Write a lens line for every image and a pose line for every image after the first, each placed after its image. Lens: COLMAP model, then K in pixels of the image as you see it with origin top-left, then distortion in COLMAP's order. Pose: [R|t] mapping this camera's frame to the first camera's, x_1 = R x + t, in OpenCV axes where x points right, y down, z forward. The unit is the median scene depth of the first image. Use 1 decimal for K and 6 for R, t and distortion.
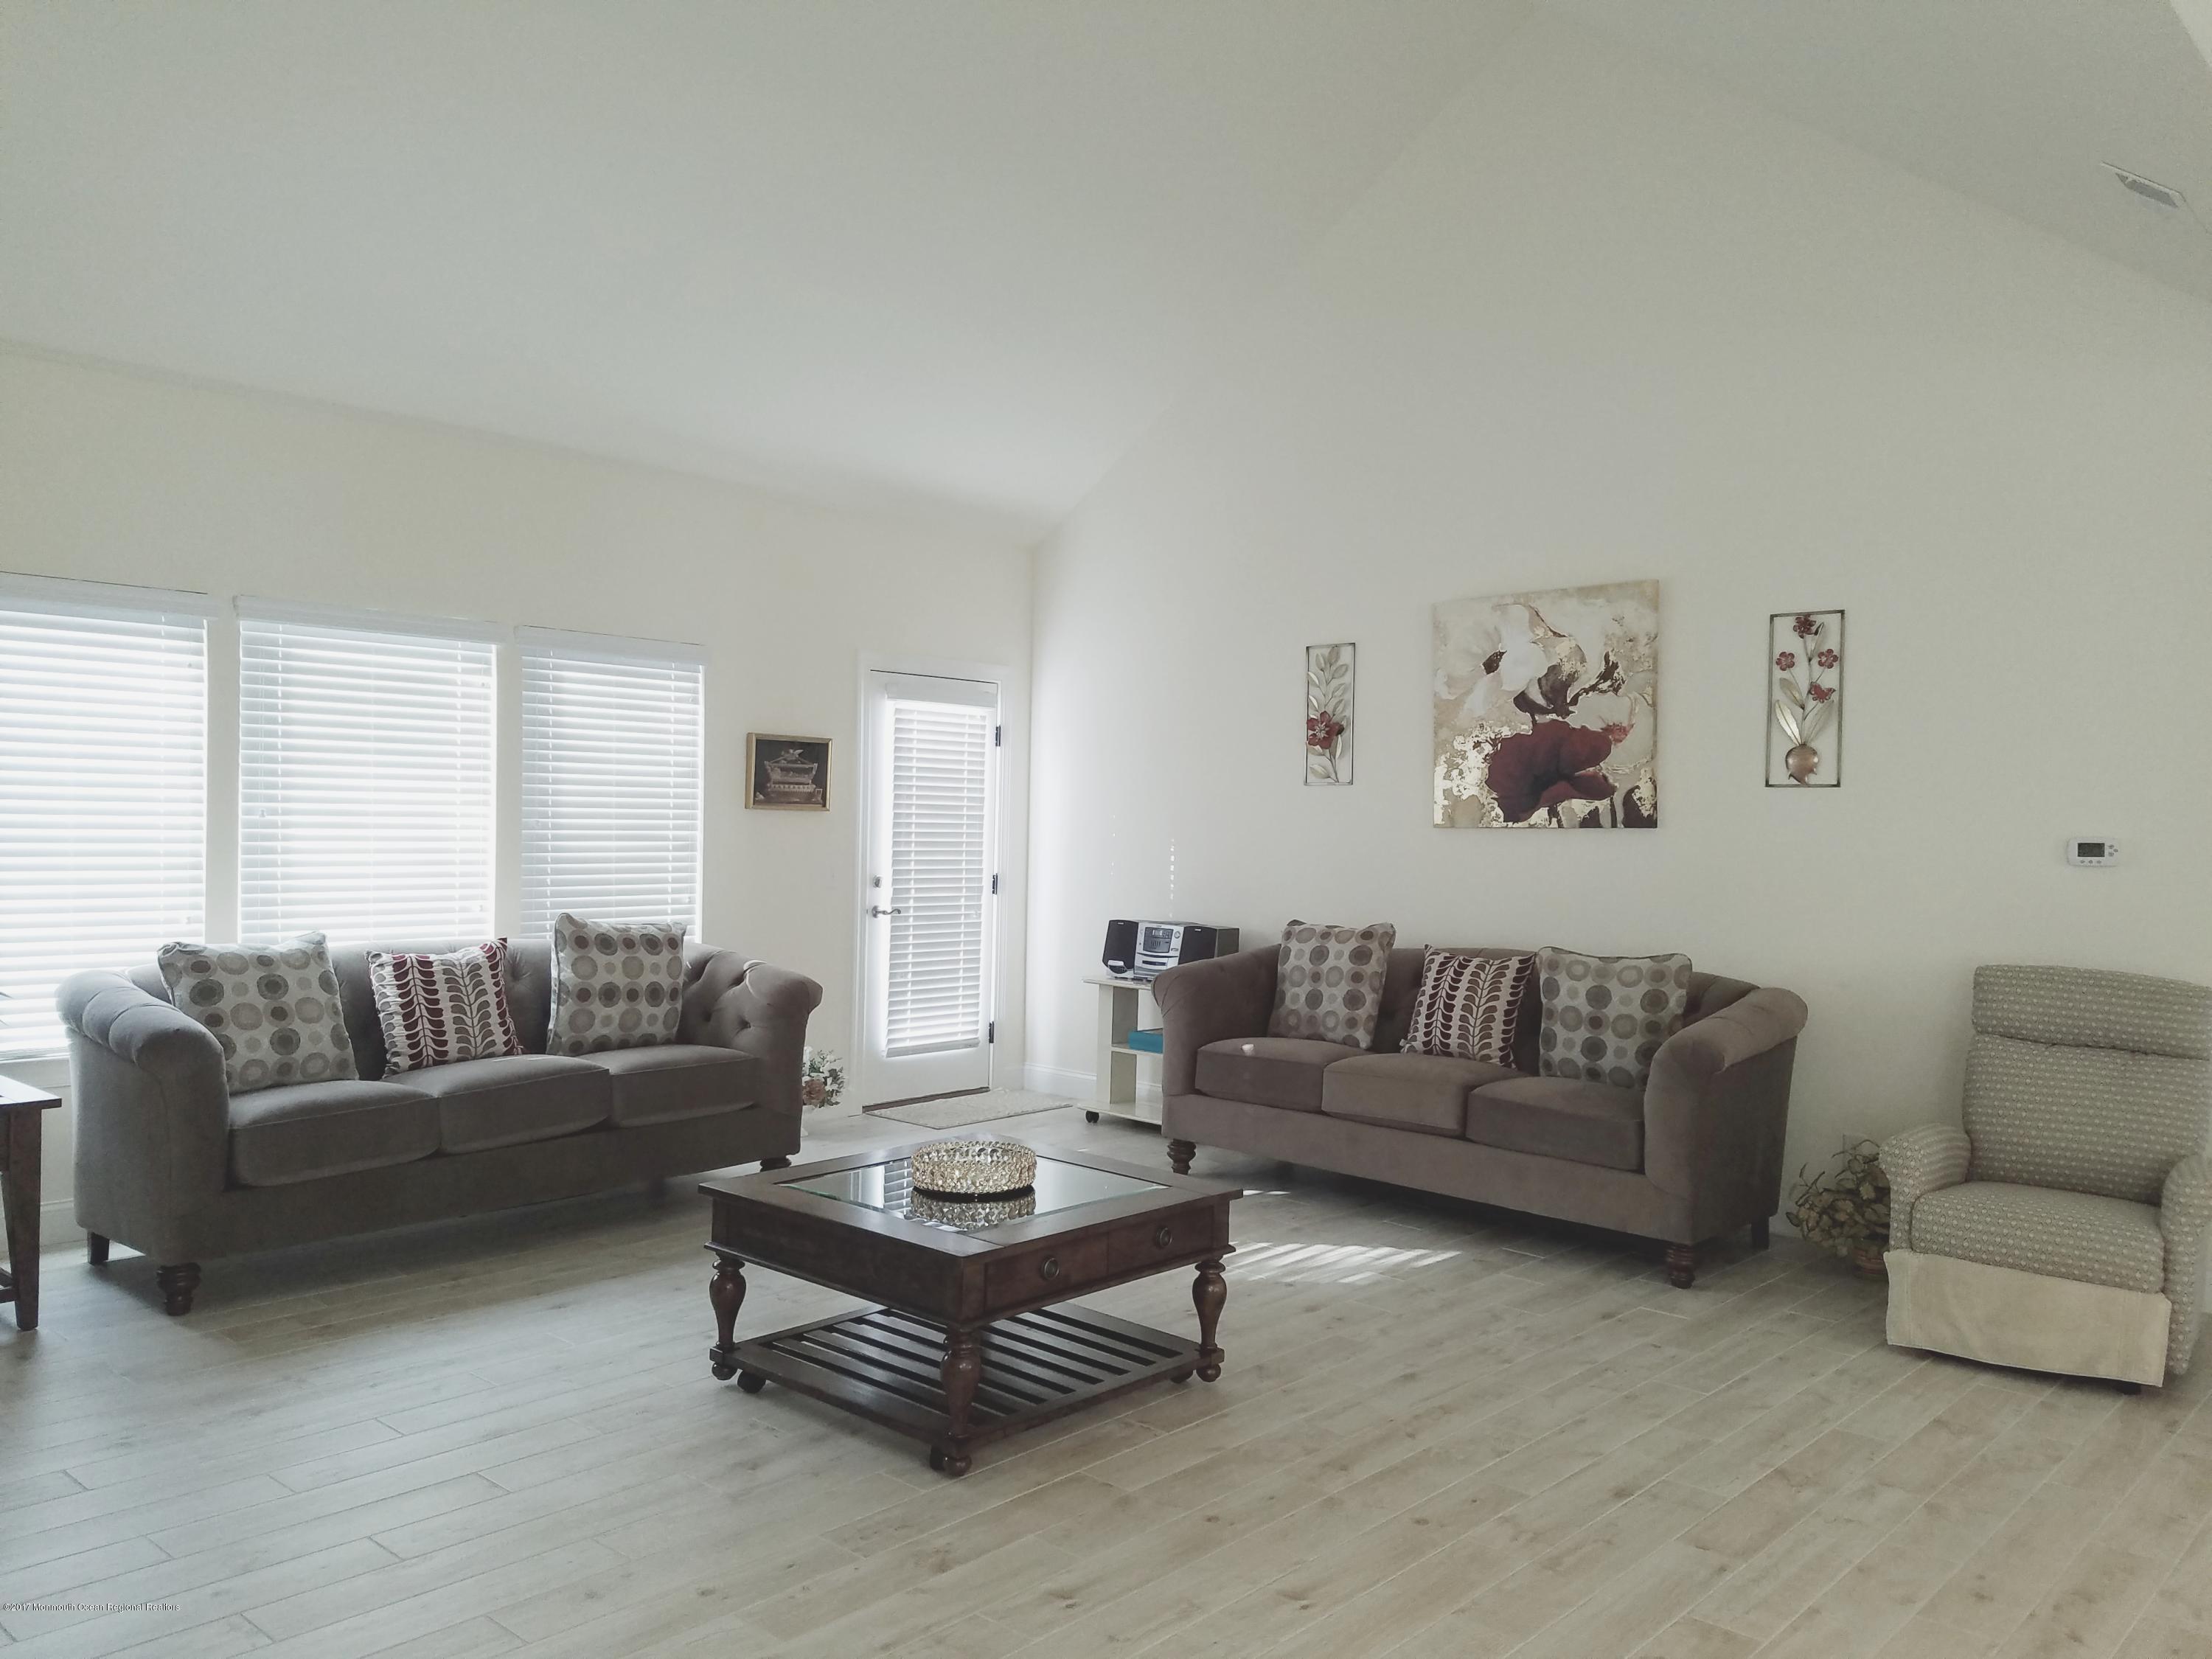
lens RADIAL K [[1631.0, 0, 1111.9], [0, 1631.0, 833.1], [0, 0, 1]] dist [0.110208, -0.001503]
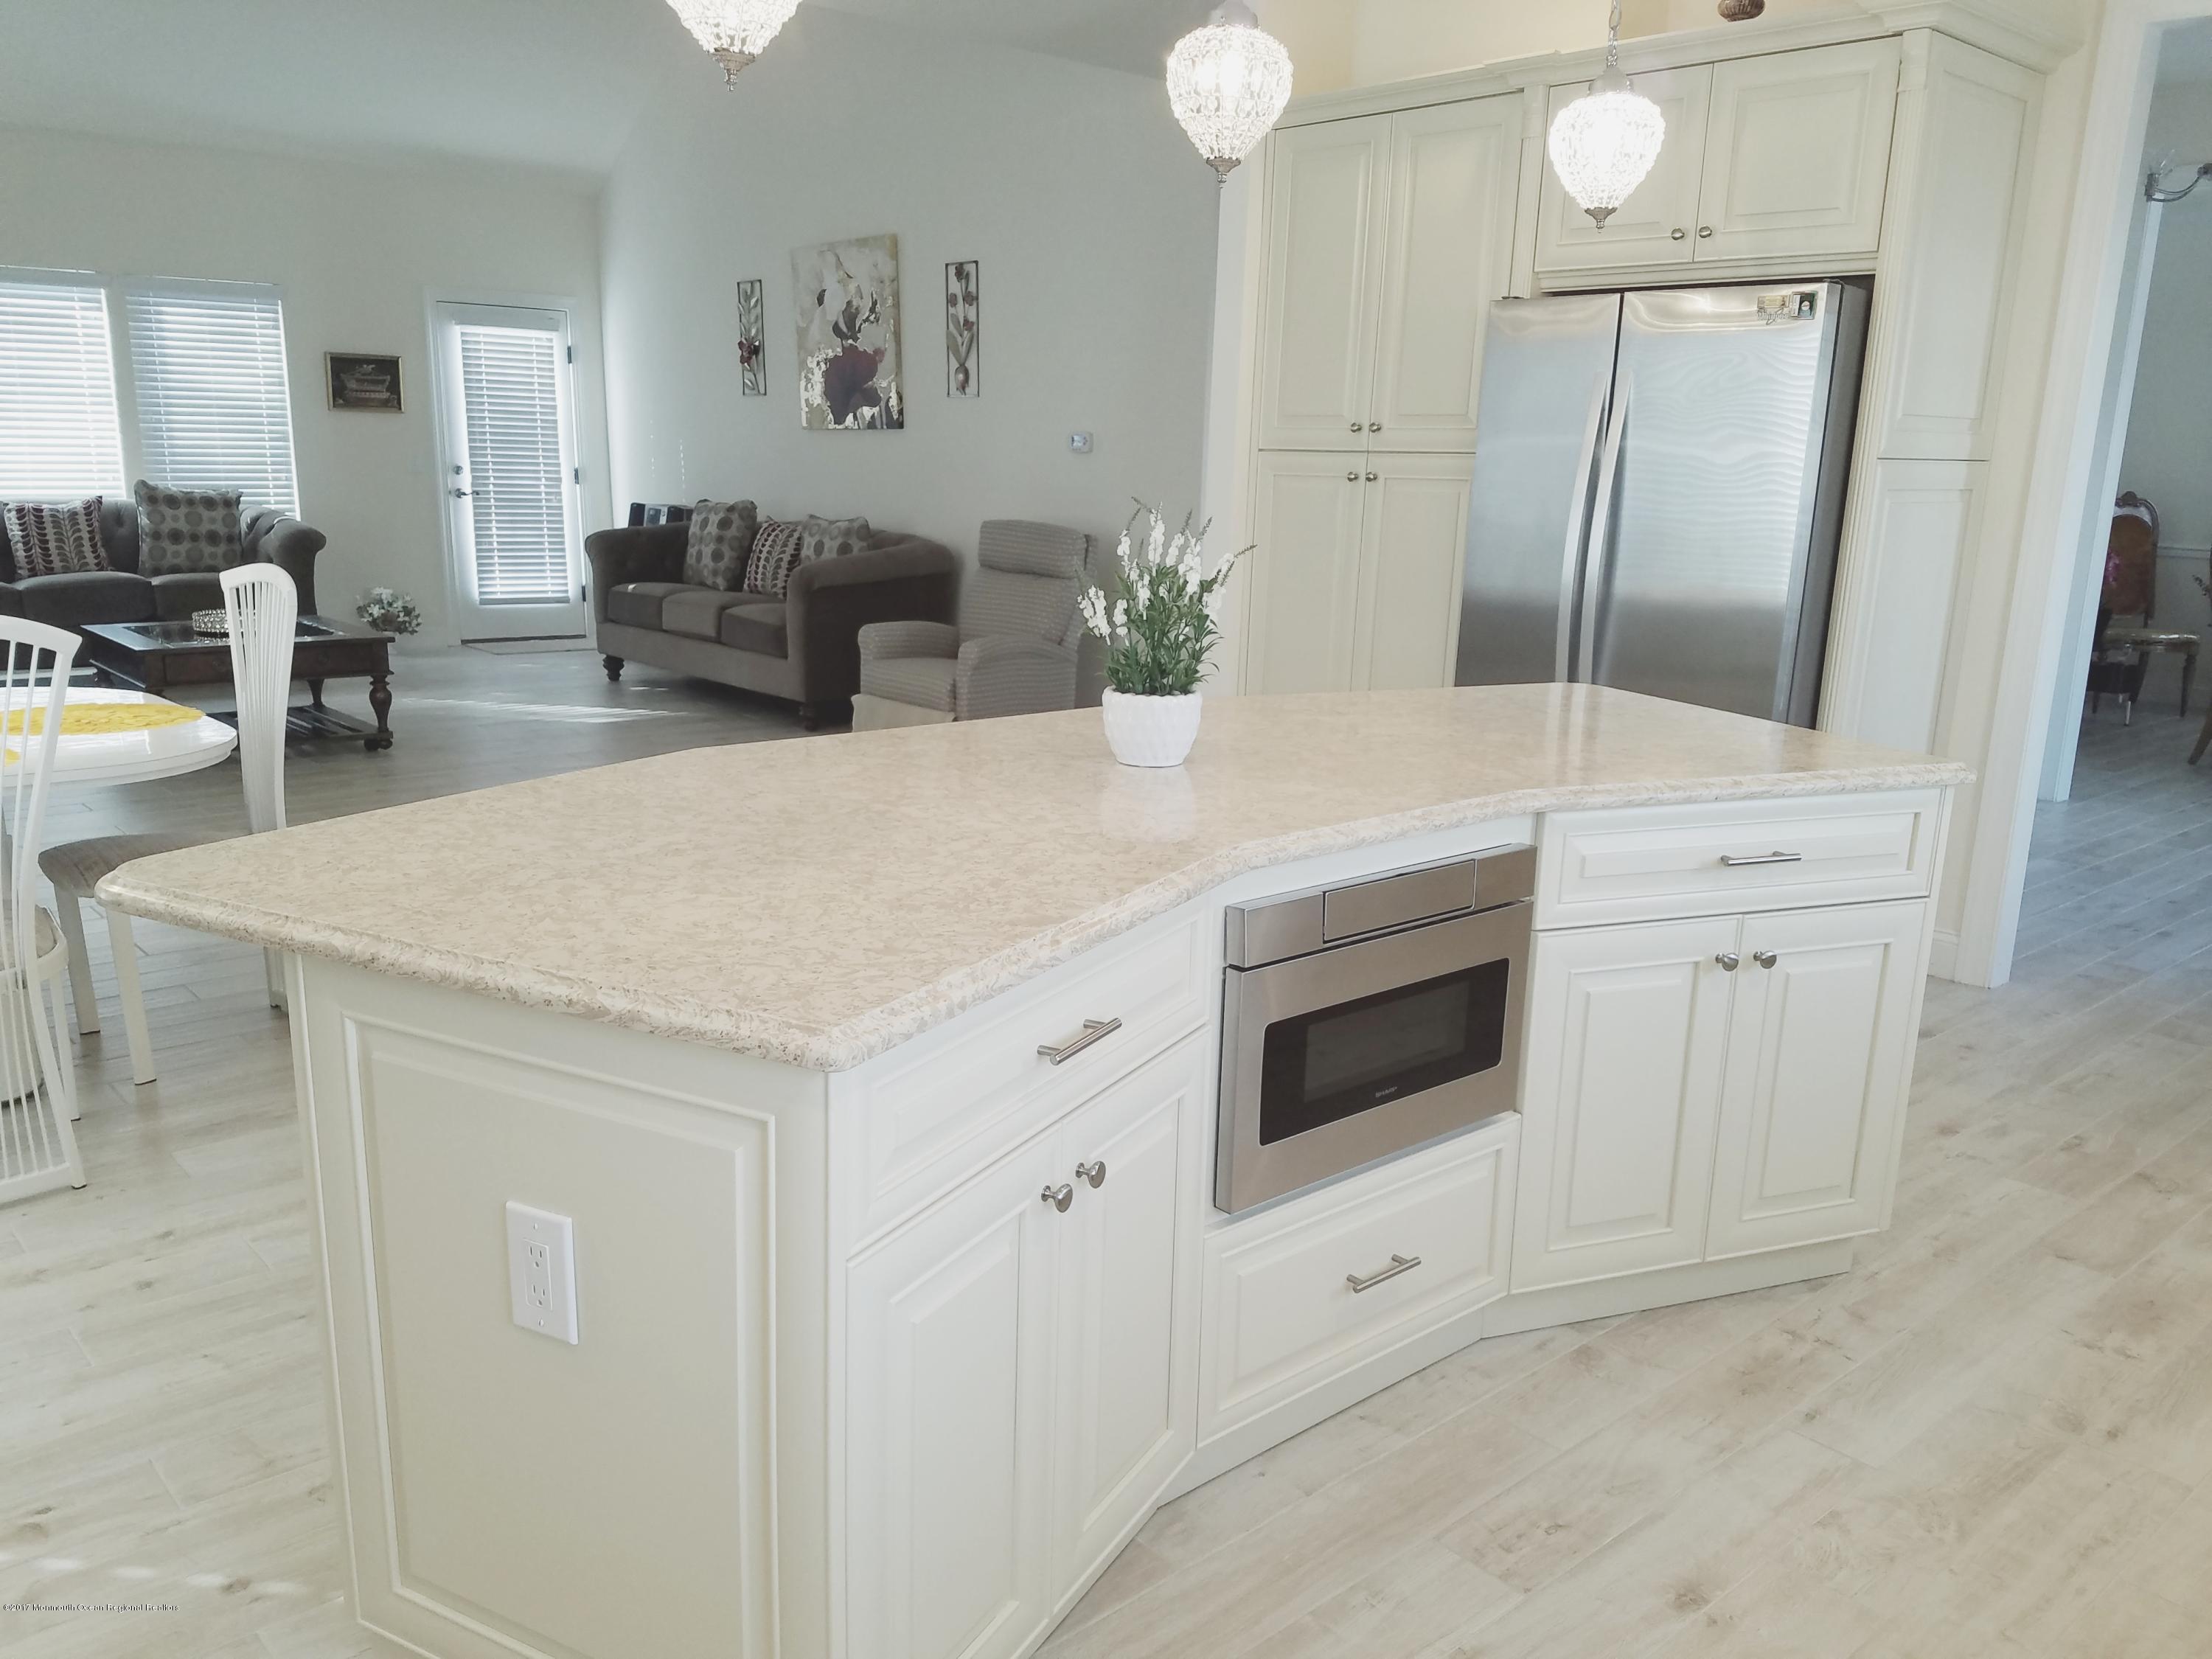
lens RADIAL K [[1707.8, 0, 1104.3], [0, 1707.8, 869.8], [0, 0, 1]] dist [0.137923, -0.232341]
pose [[0.992482, 0.032855, -0.117896, 0.656231], [-0.005470, 0.974239, 0.225451, 0.029684], [0.122266, -0.223111, 0.967095, -0.435487]]
